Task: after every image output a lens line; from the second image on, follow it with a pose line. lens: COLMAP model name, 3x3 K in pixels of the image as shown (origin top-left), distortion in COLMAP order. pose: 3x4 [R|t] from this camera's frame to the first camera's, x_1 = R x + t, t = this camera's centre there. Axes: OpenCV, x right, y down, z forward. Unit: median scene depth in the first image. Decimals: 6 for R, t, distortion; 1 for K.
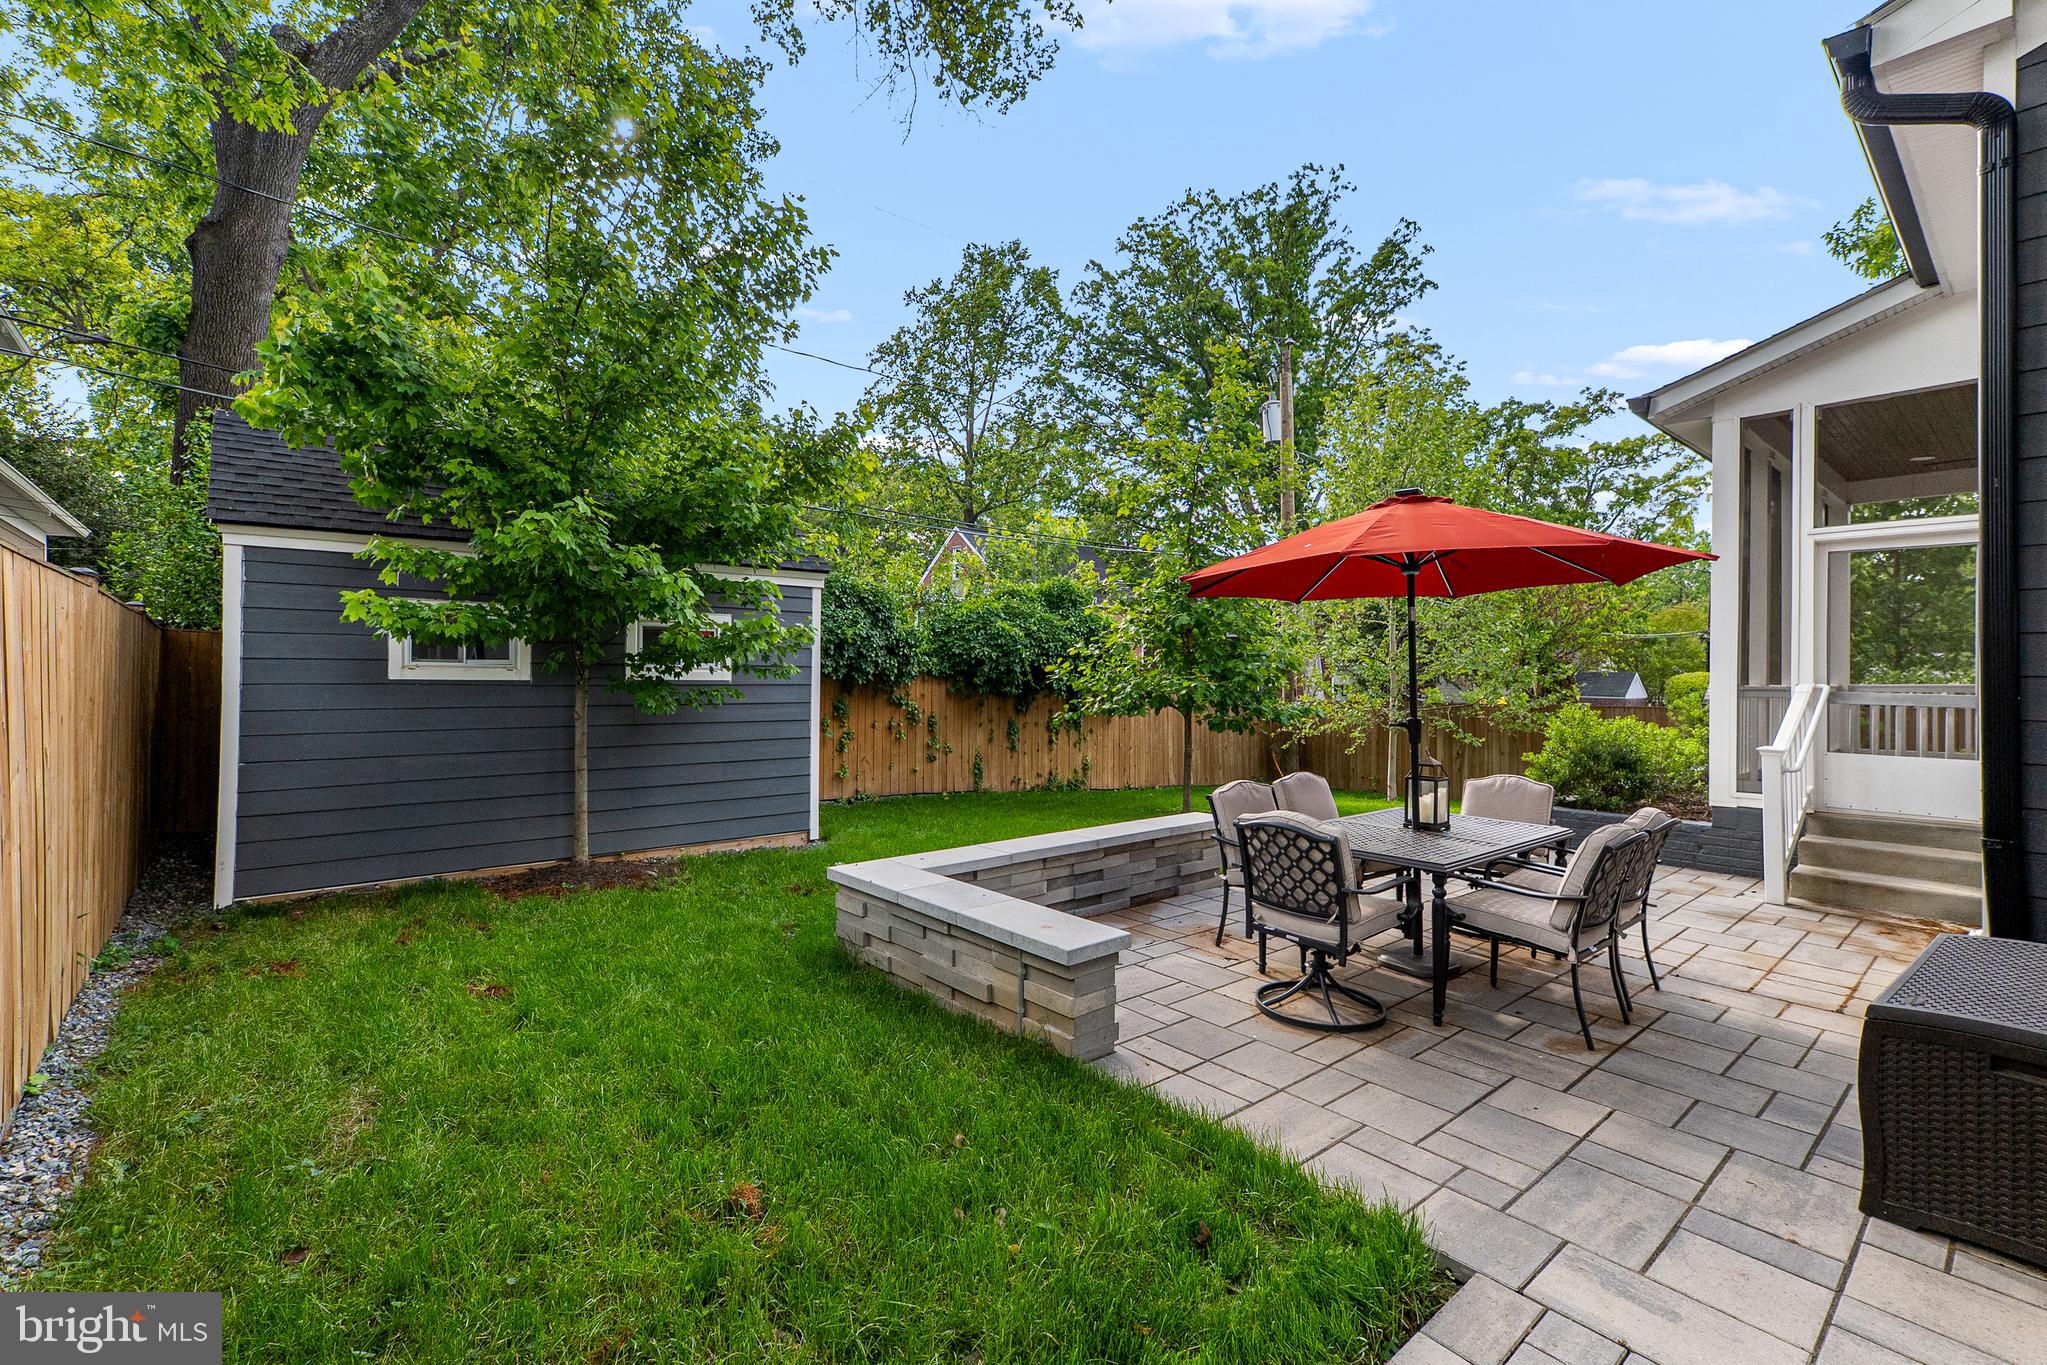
lens RADIAL K [[883.7, 0, 1016.5], [0, 883.7, 669.9], [0, 0, 1]] dist [-0.000936, 0.003164]
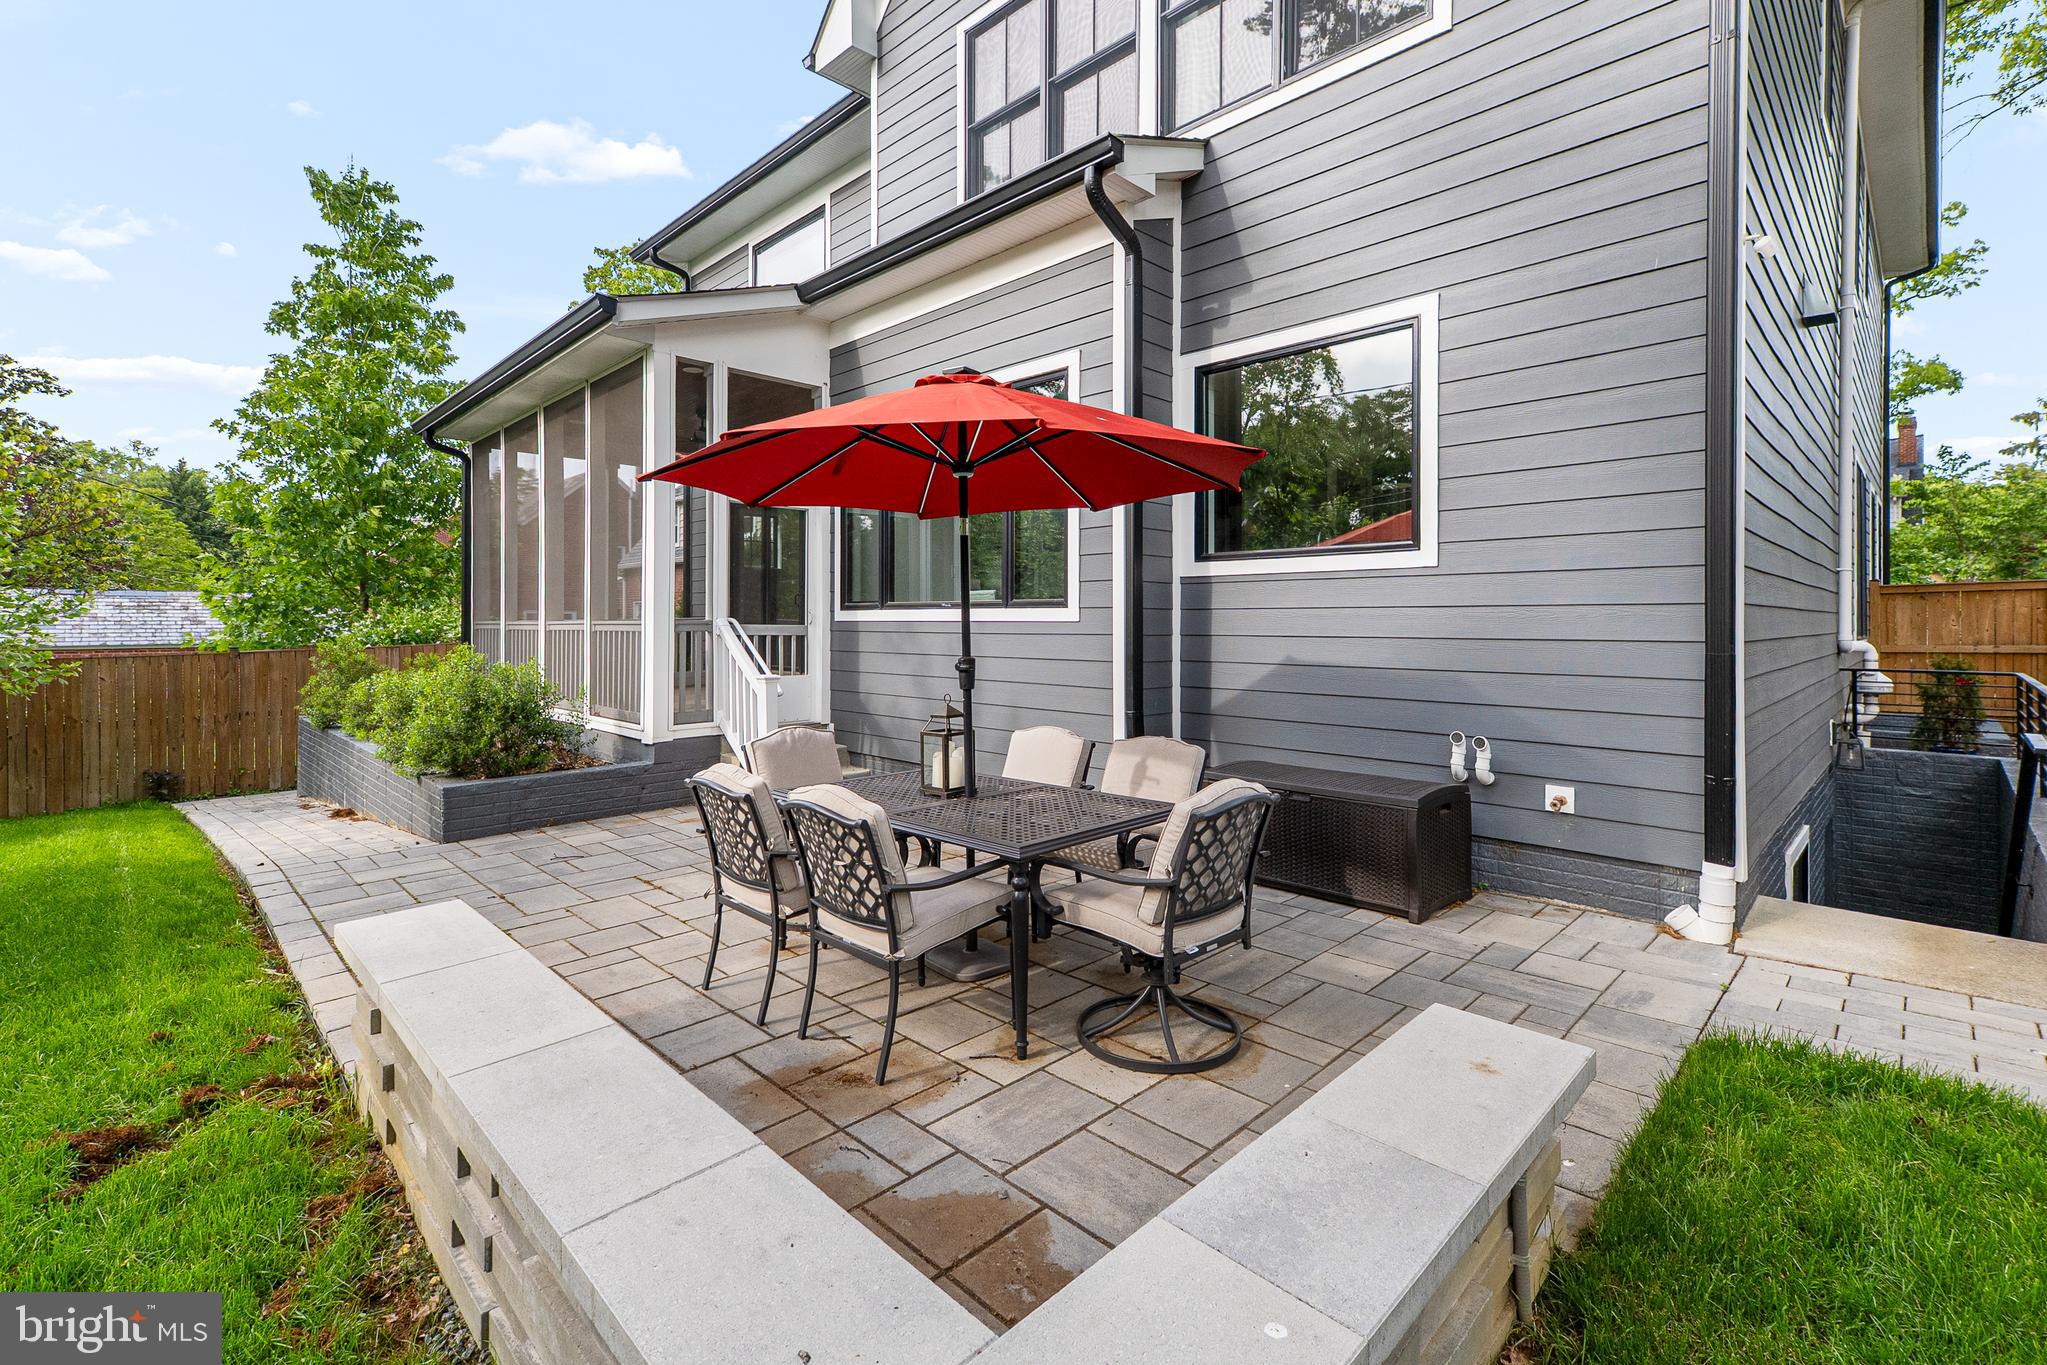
lens RADIAL K [[902.4, 0, 1017.5], [0, 902.4, 625.3], [0, 0, 1]] dist [-0.001930, -0.000063]
pose [[-0.080149, -0.010294, 0.996730, -0.156412], [-0.005361, 0.999937, 0.009896, 0.007236], [-0.996768, -0.004550, -0.080199, 0.435242]]
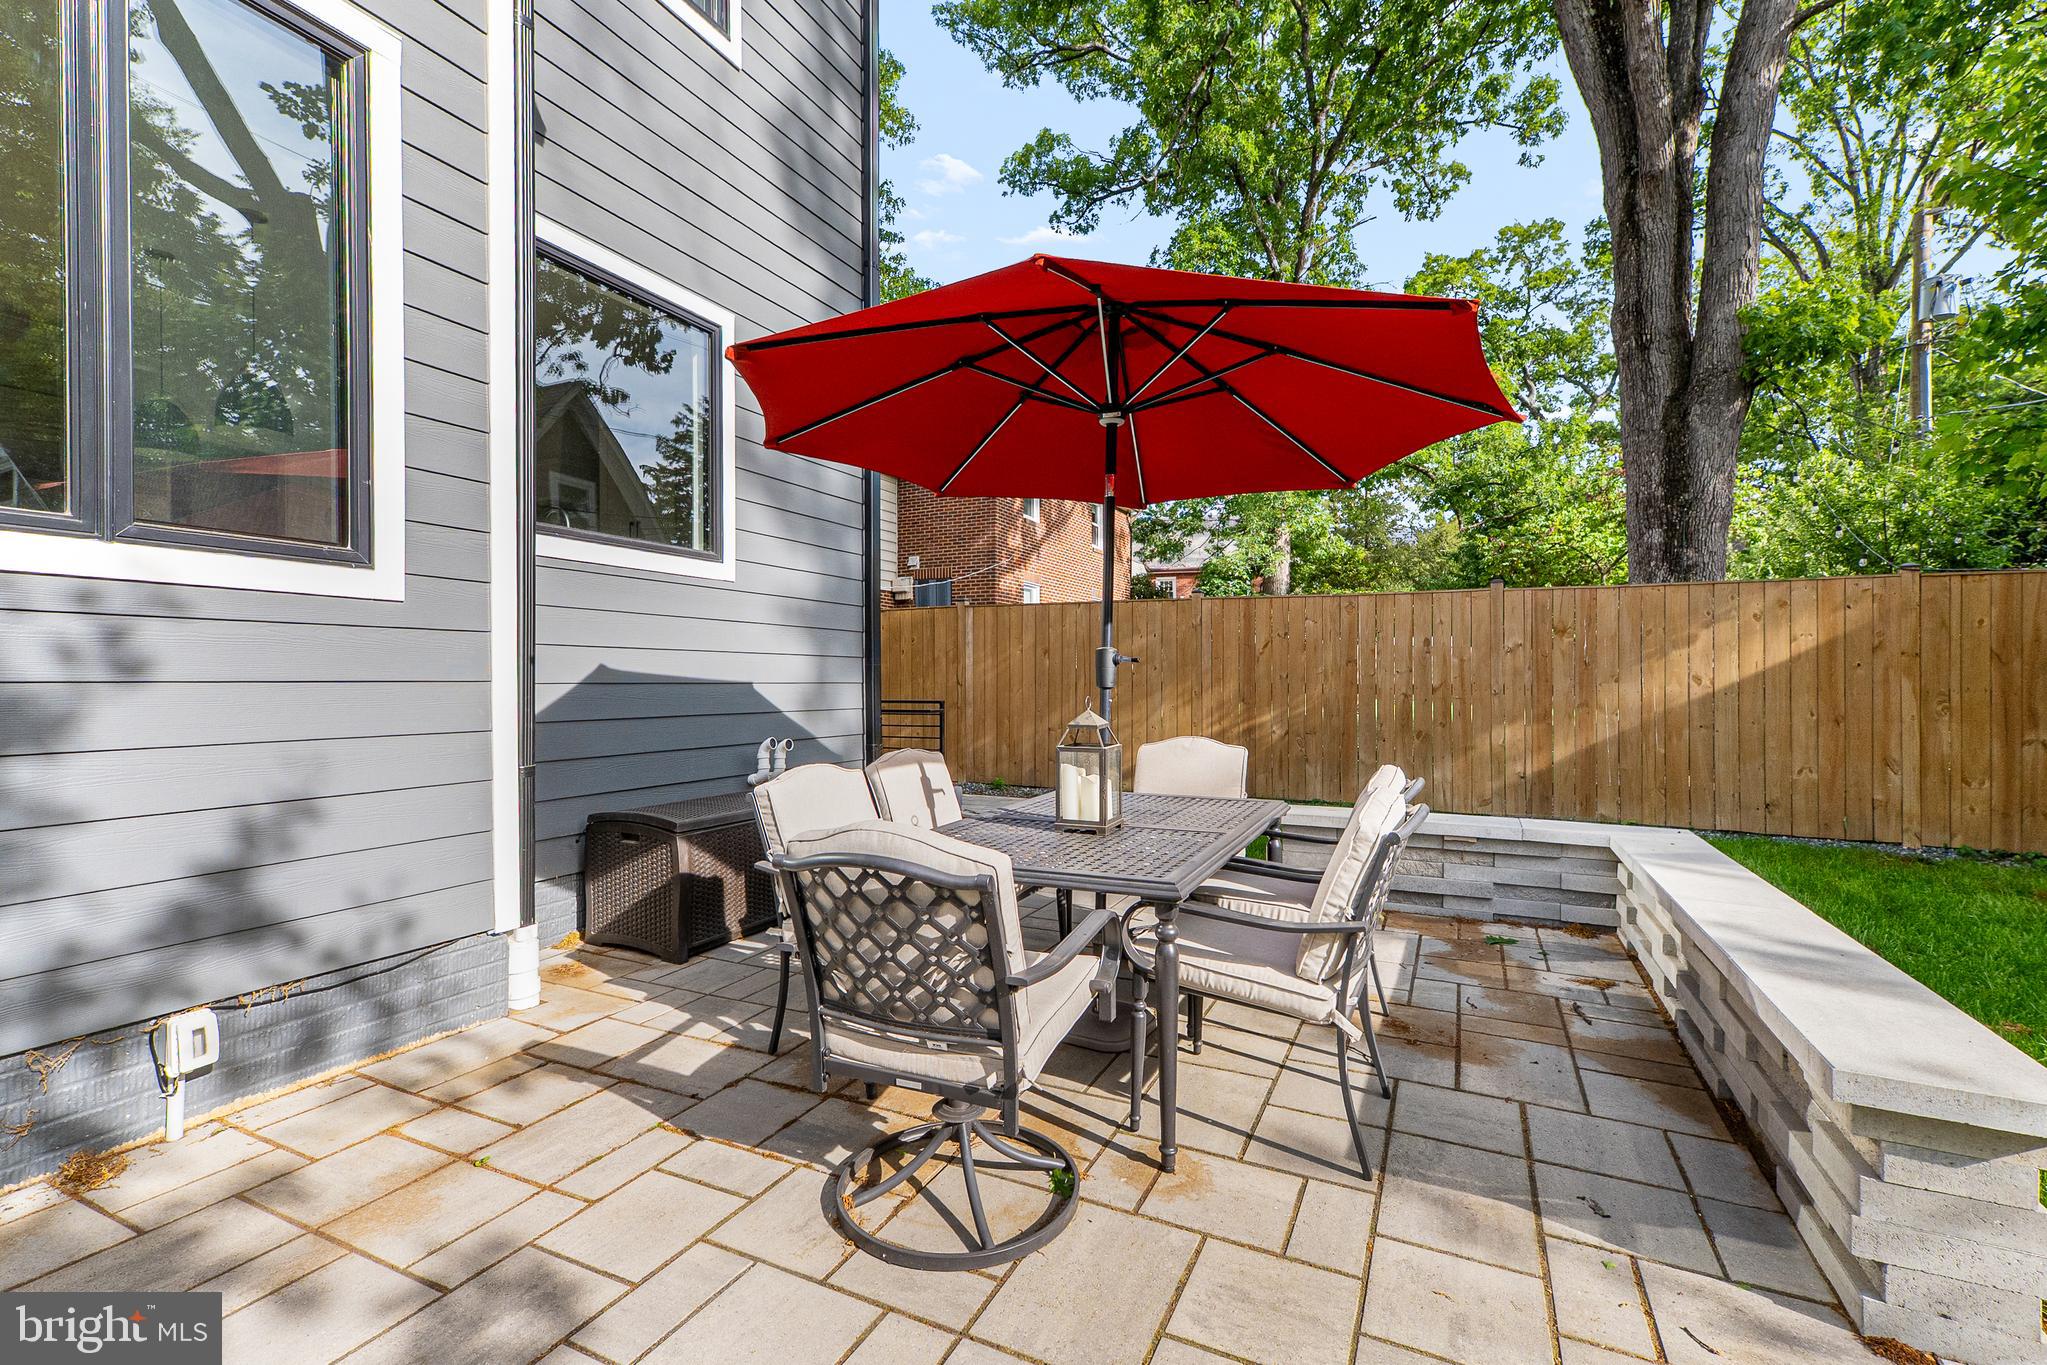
lens RADIAL K [[892.7, 0, 1023.5], [0, 892.7, 682.5], [0, 0, 1]] dist [0.009567, 0.000579]
pose [[-0.914029, -0.005518, -0.405610, 0.328687], [-0.003657, 0.999979, -0.005364, 0.035102], [0.405631, -0.003419, -0.914030, 0.672407]]
